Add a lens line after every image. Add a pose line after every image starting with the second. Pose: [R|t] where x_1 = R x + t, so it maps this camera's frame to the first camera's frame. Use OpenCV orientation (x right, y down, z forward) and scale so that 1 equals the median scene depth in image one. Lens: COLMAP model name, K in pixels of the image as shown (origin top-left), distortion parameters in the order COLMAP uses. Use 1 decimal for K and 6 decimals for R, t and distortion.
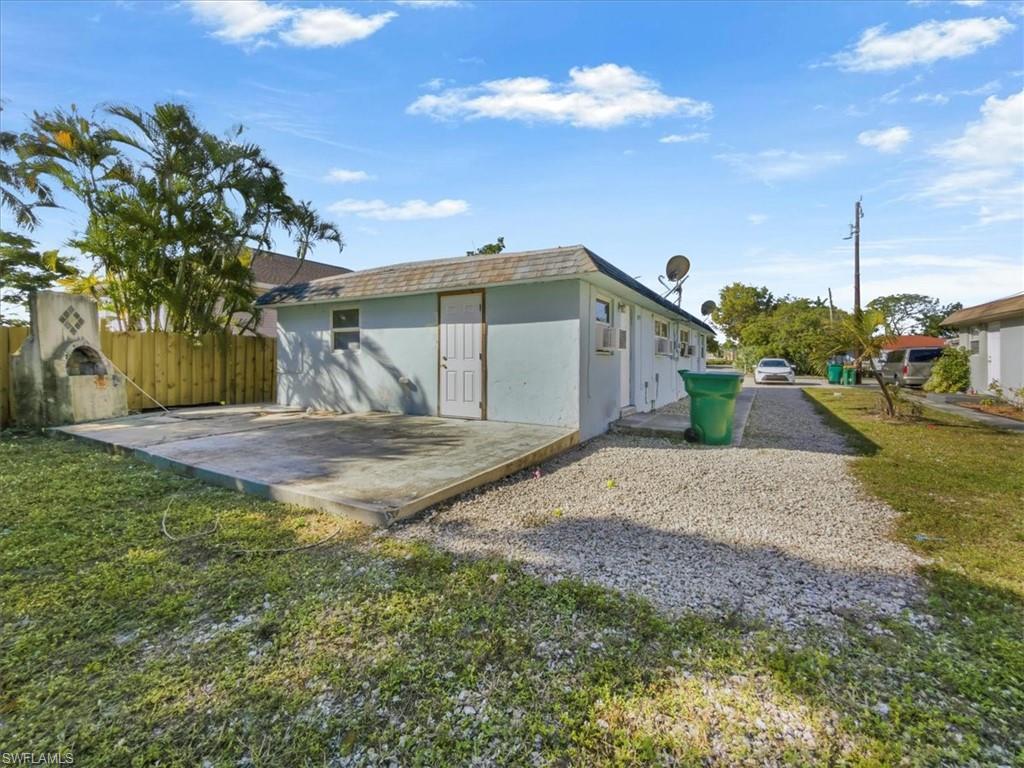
lens RADIAL K [[433.4, 0, 508.0], [0, 433.4, 360.8], [0, 0, 1]] dist [0.001634, 0.000100]
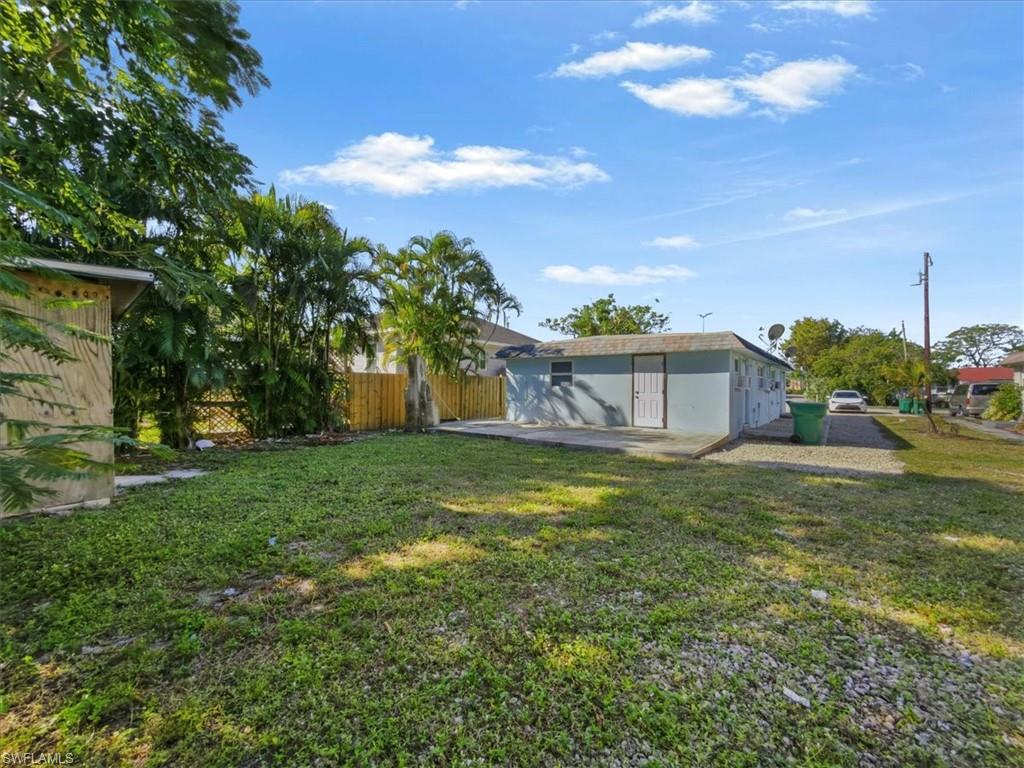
lens RADIAL K [[420.7, 0, 514.9], [0, 420.7, 383.2], [0, 0, 1]] dist [0.009297, -0.000212]
pose [[0.993529, 0.003074, -0.113533, -0.331625], [-0.004601, 0.999902, -0.013185, -0.014970], [0.113482, 0.013622, 0.993447, -0.533995]]
